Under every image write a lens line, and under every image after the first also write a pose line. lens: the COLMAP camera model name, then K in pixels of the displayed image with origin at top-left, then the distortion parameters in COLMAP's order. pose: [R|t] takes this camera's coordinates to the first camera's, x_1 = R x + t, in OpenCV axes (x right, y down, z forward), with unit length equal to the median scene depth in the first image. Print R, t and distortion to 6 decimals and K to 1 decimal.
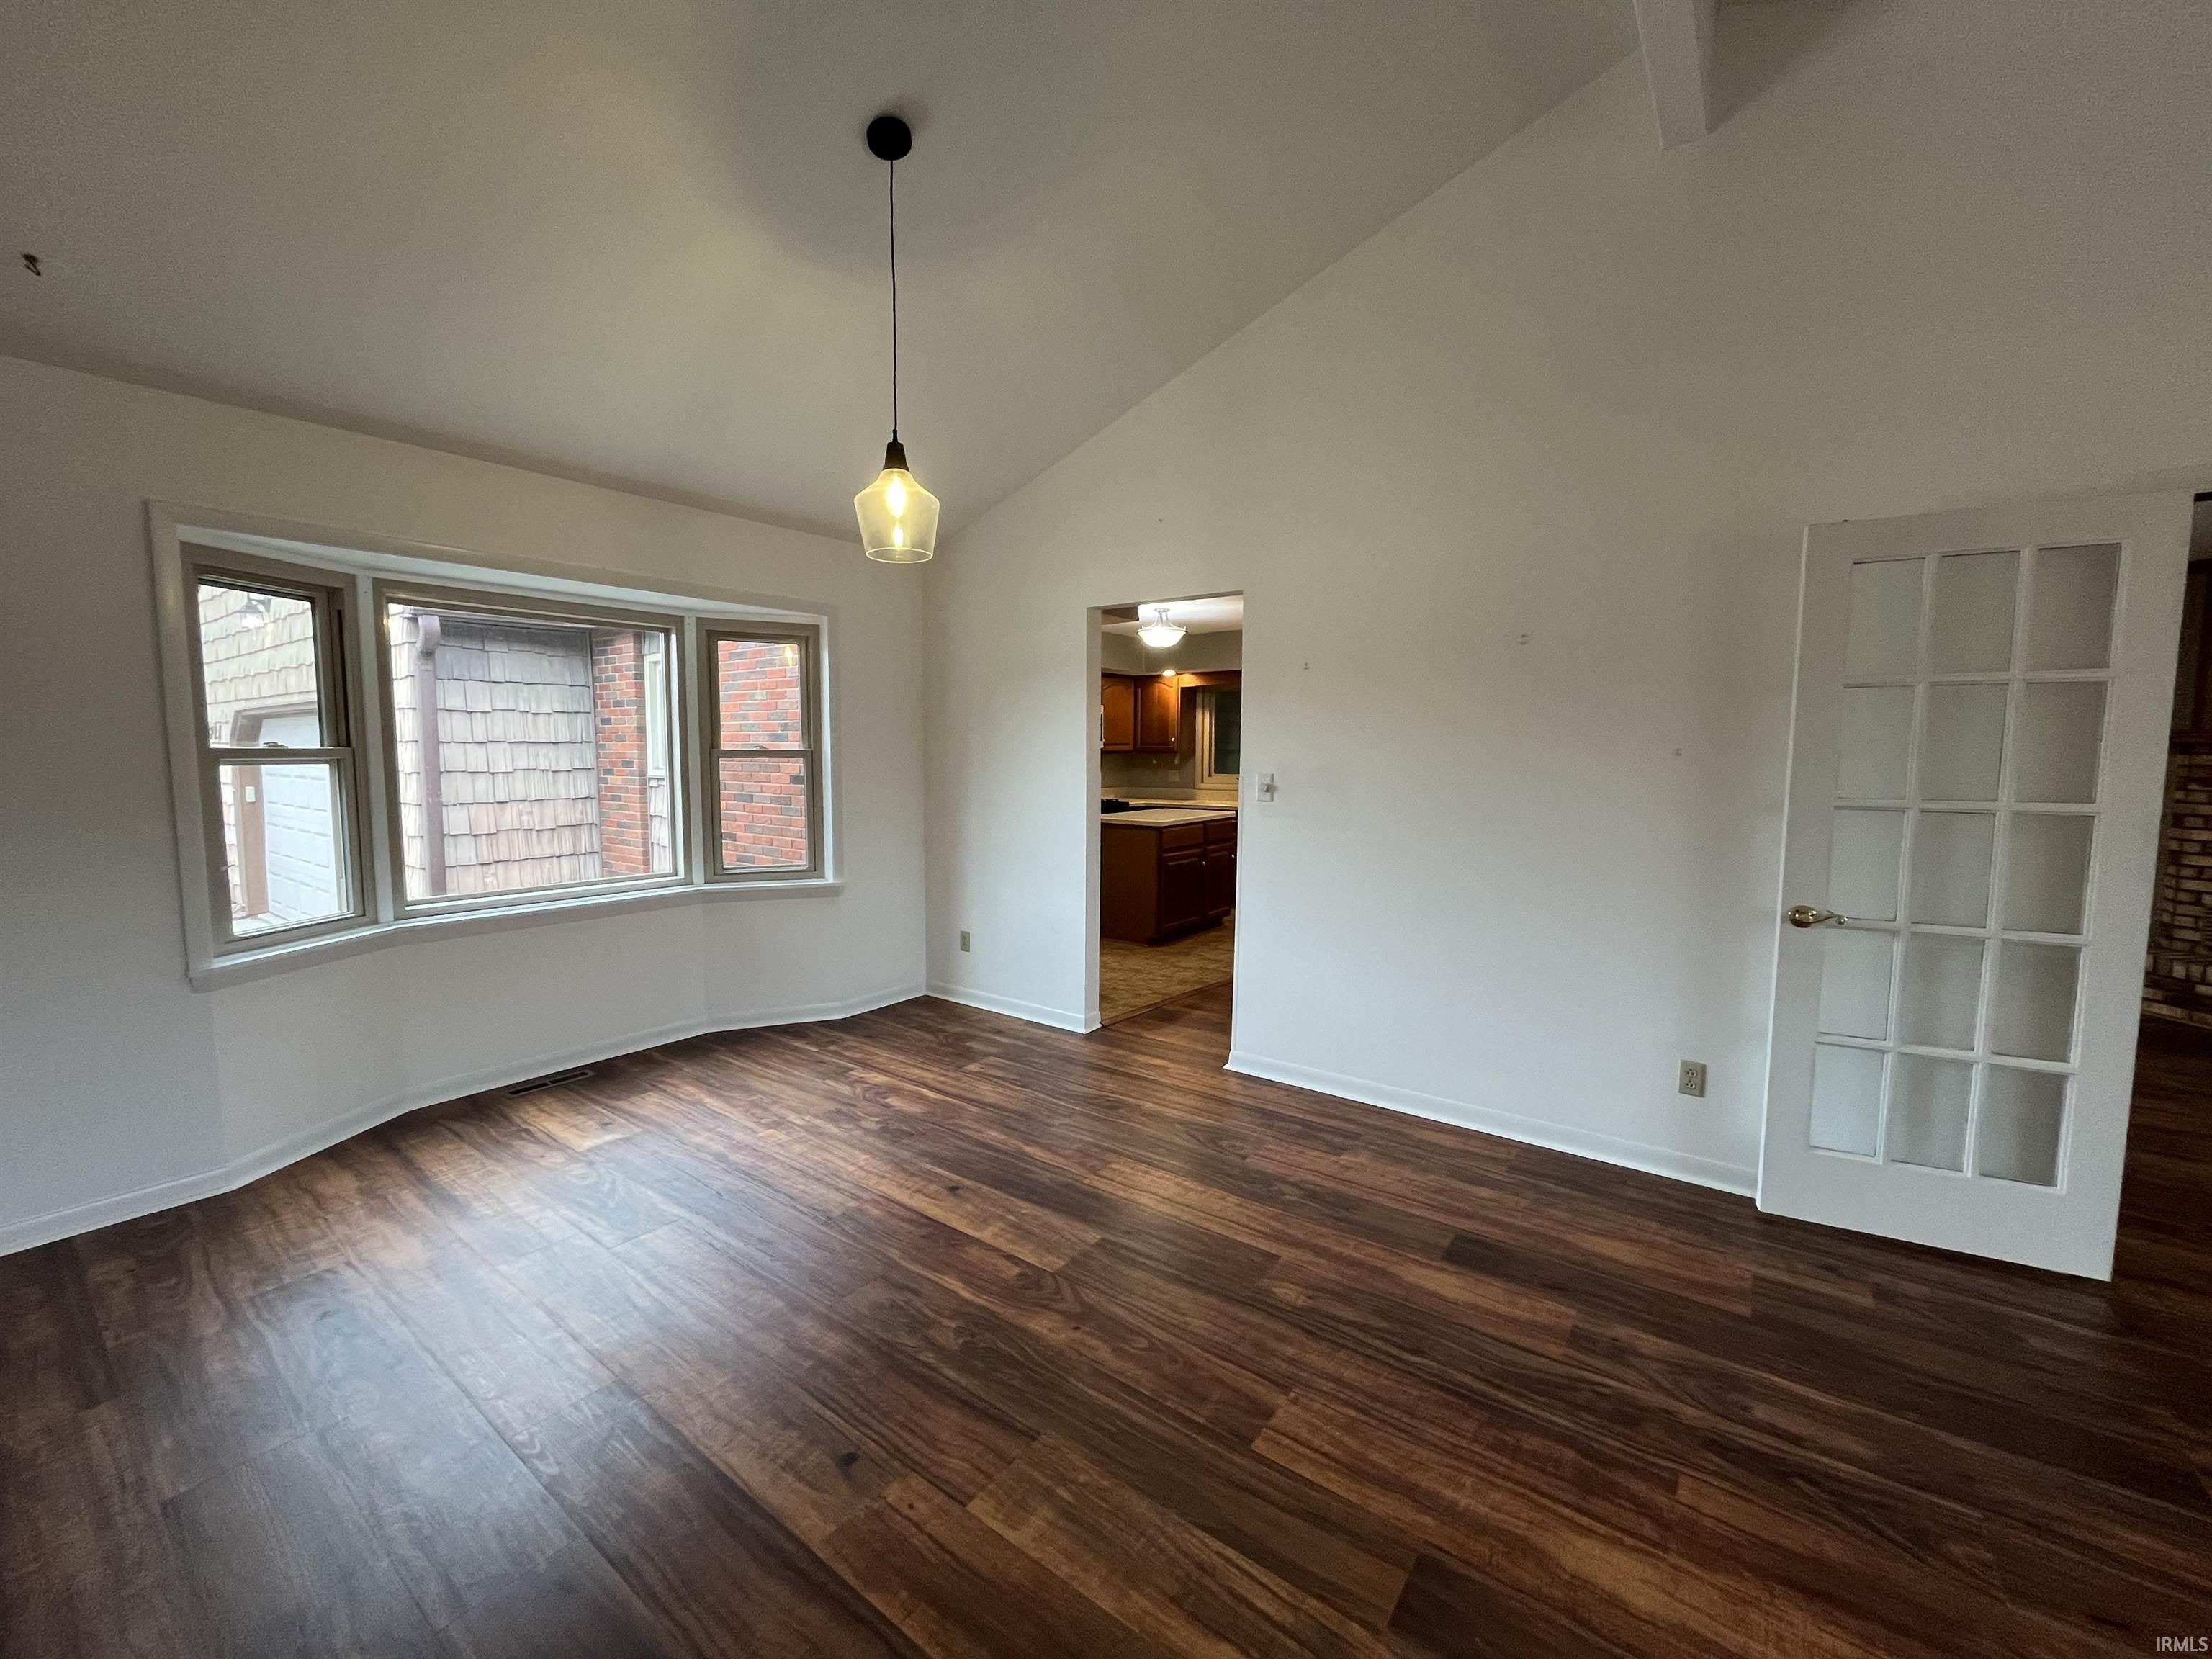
lens RADIAL K [[889.5, 0, 1106.6], [0, 889.5, 830.5], [0, 0, 1]] dist [-0.003405, -0.000429]
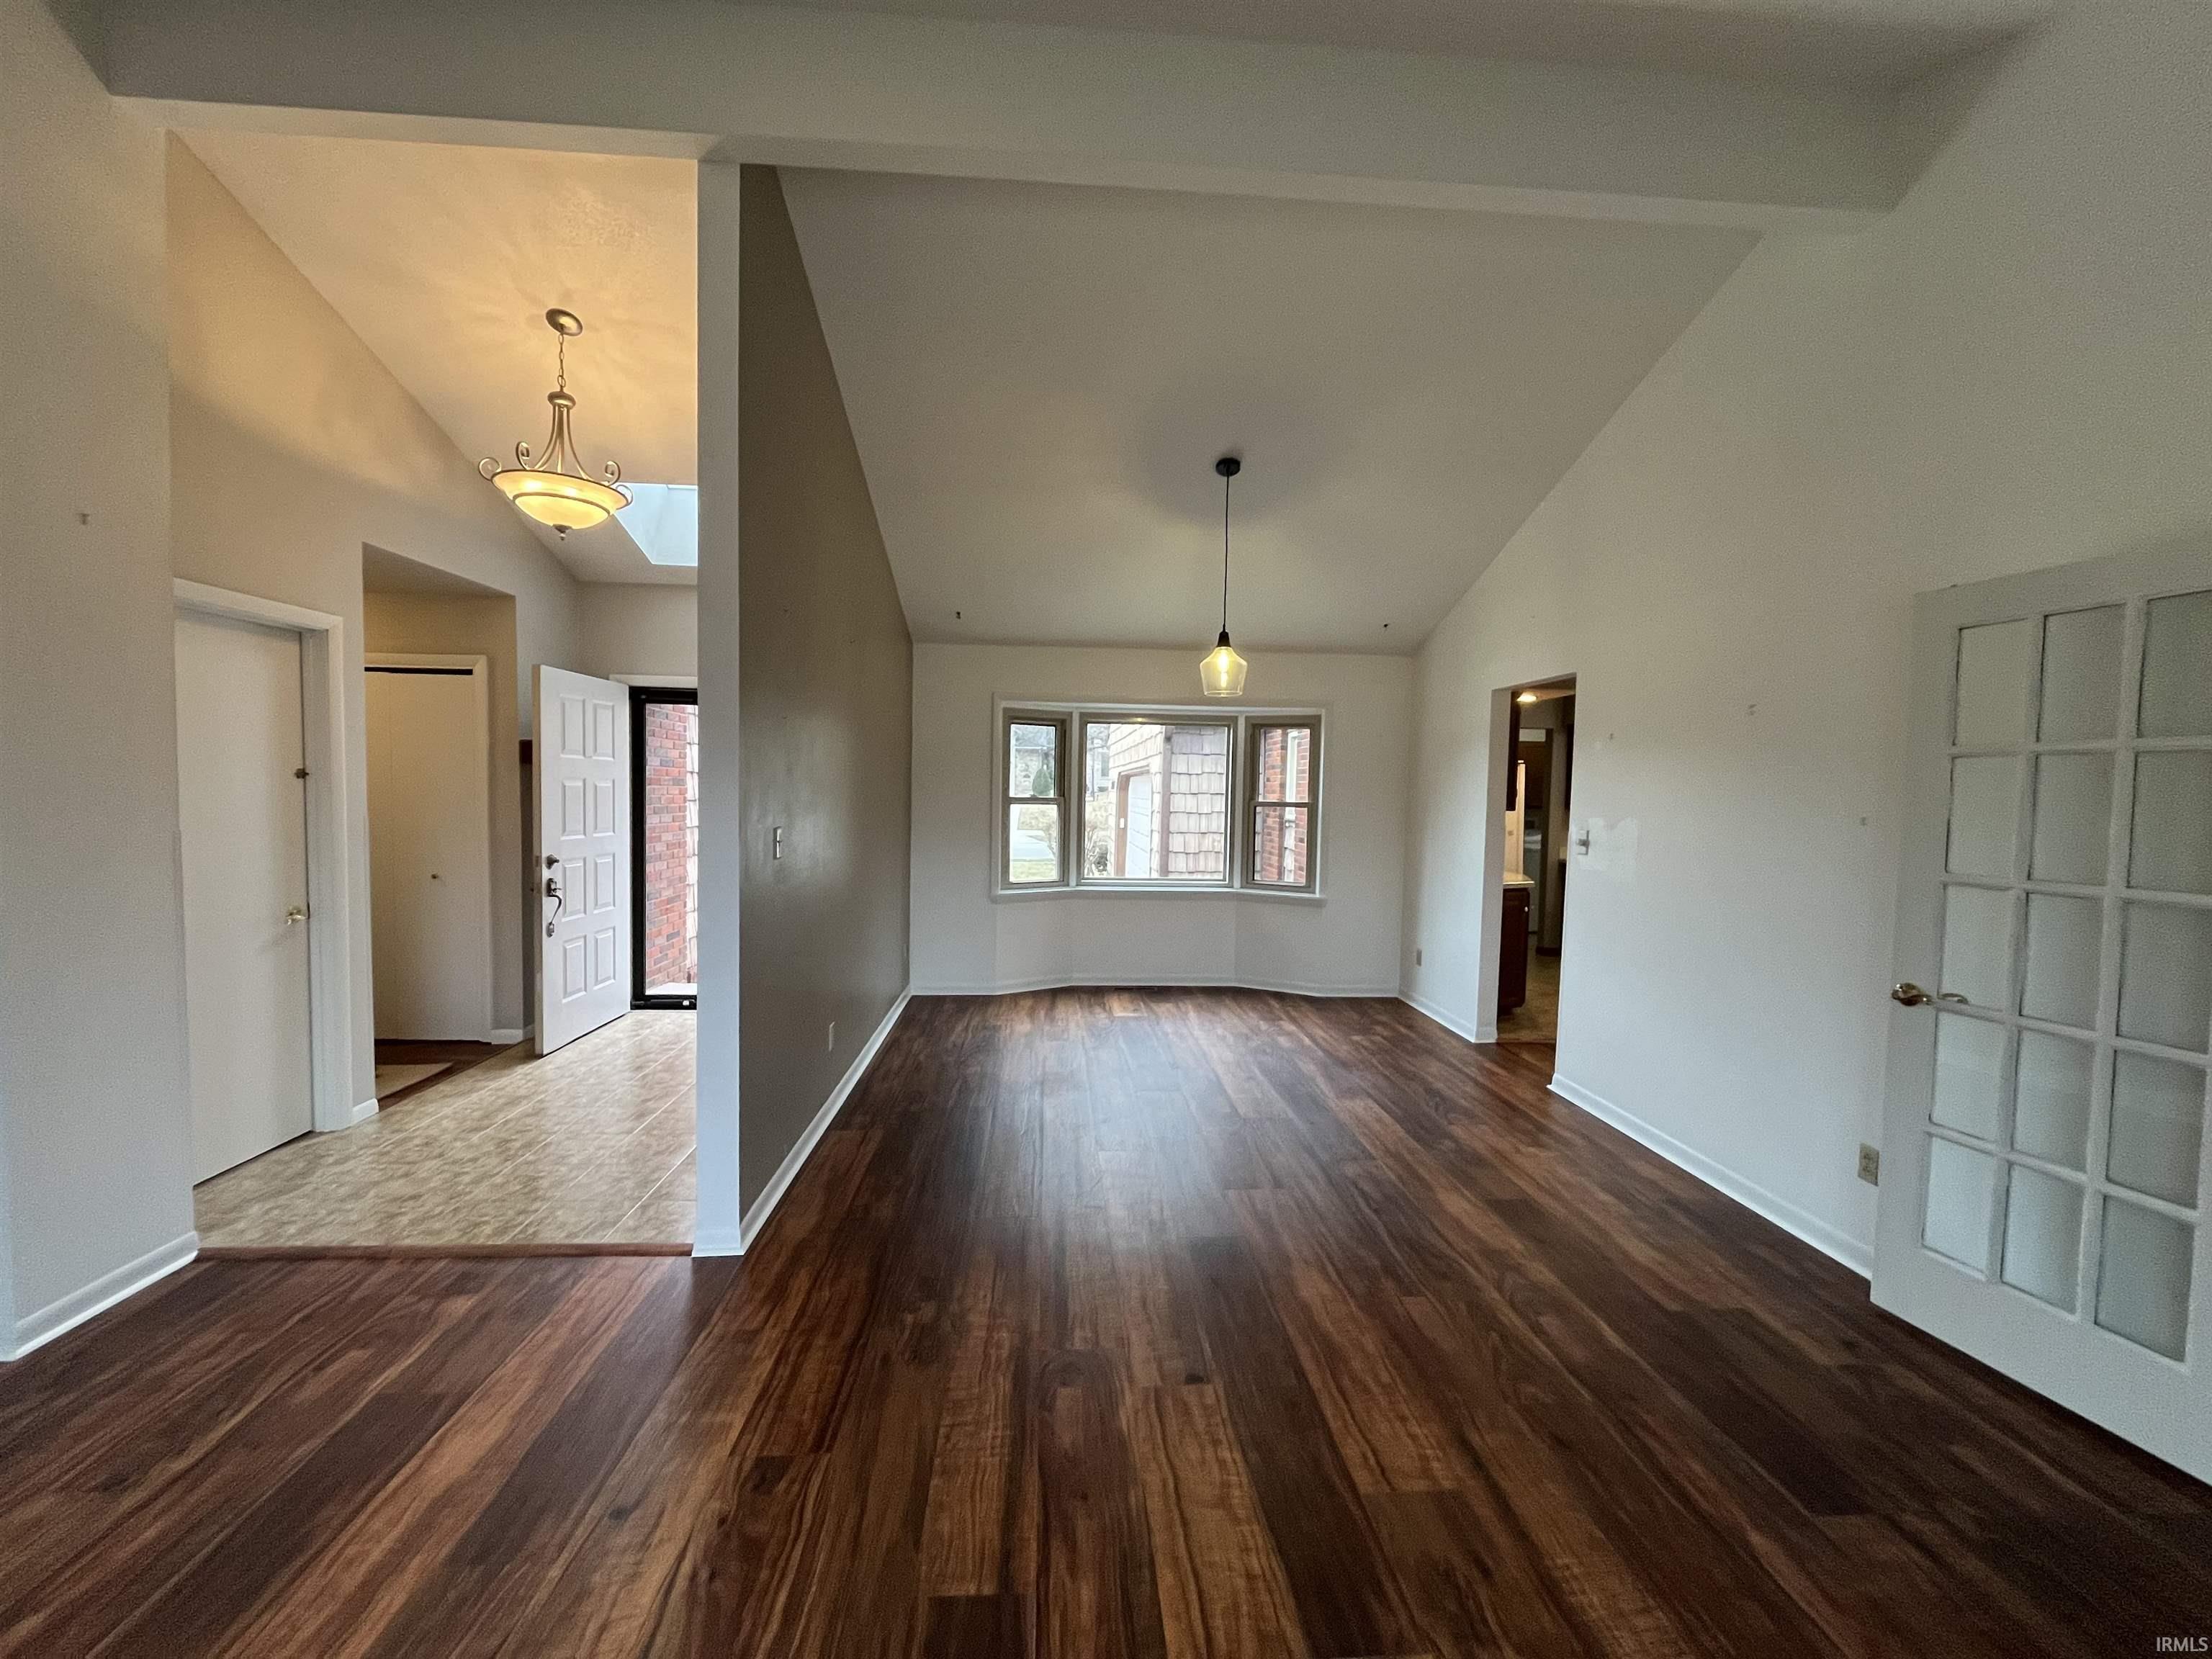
lens RADIAL K [[889.5, 0, 1106.6], [0, 889.5, 830.5], [0, 0, 1]] dist [-0.003405, -0.000429]
pose [[0.647470, 0.042096, -0.760928, 0.689389], [-0.085140, 0.996218, -0.017333, 0.008446], [0.757320, 0.076008, 0.648605, -0.211869]]
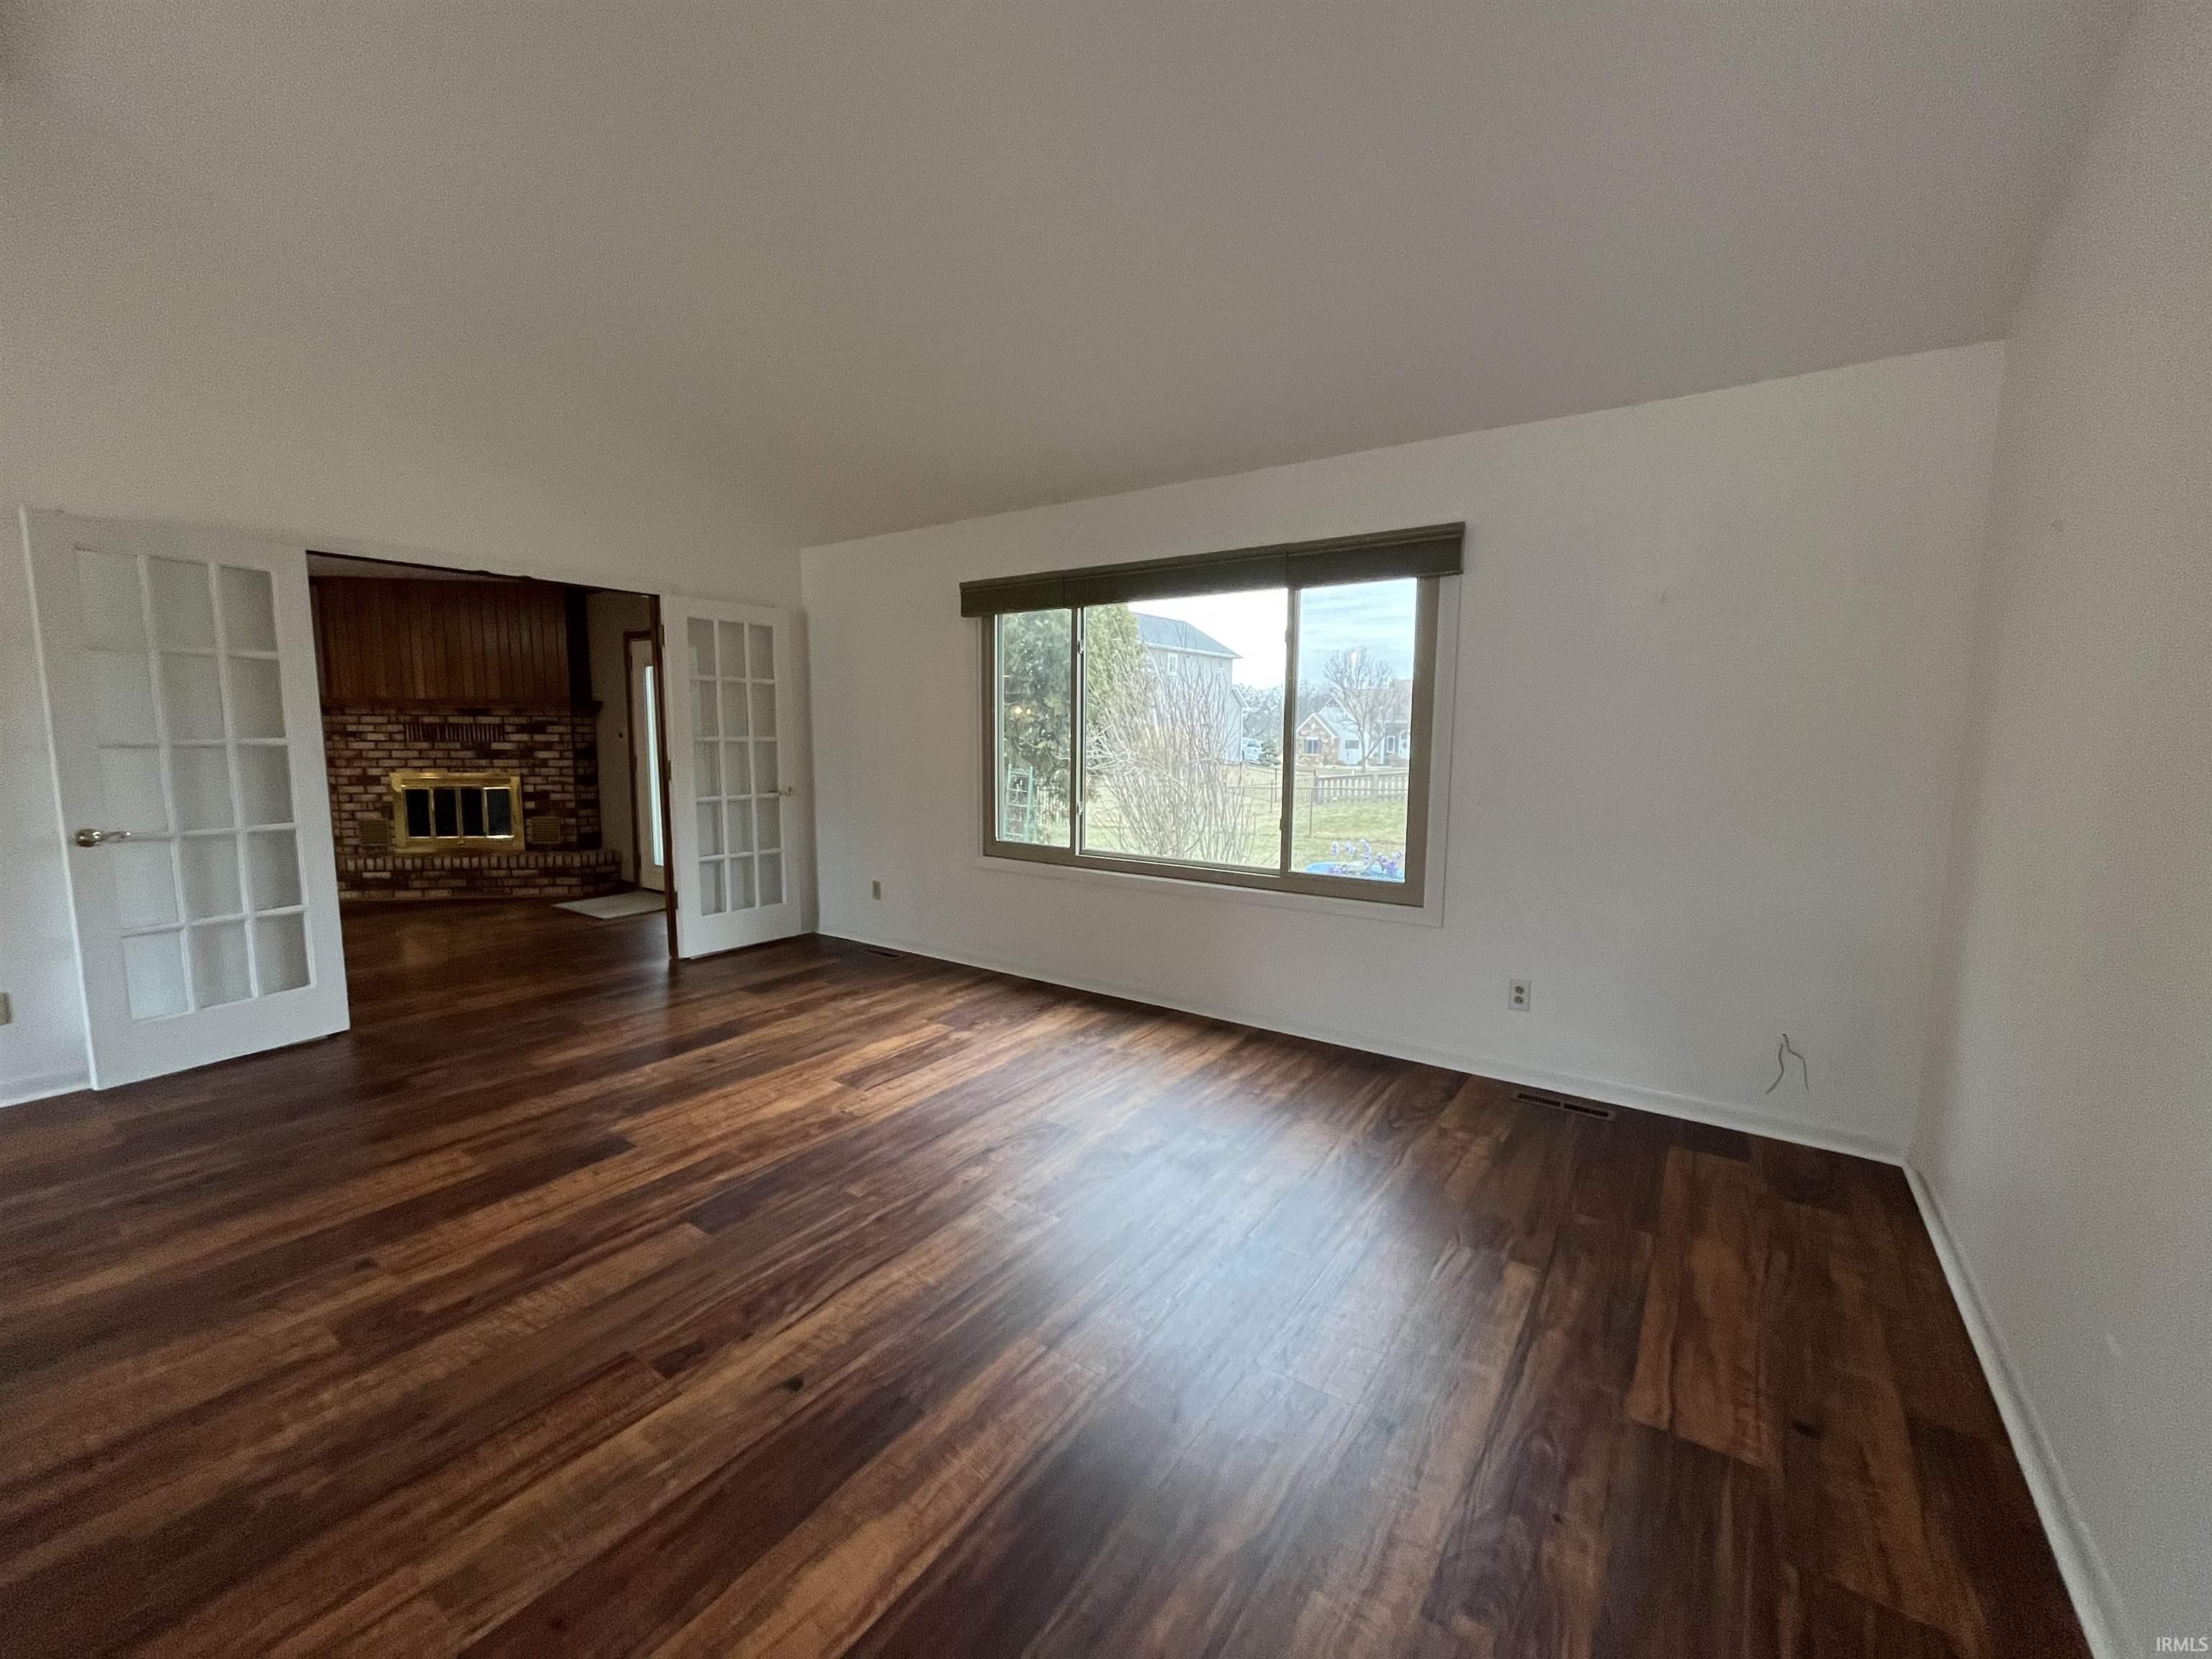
lens RADIAL K [[889.5, 0, 1106.6], [0, 889.5, 830.5], [0, 0, 1]] dist [-0.003405, -0.000429]
pose [[-0.030766, -0.115151, 0.992871, -0.332335], [0.082086, 0.989695, 0.117326, 0.043808], [-0.996150, 0.085110, -0.020997, -0.263123]]
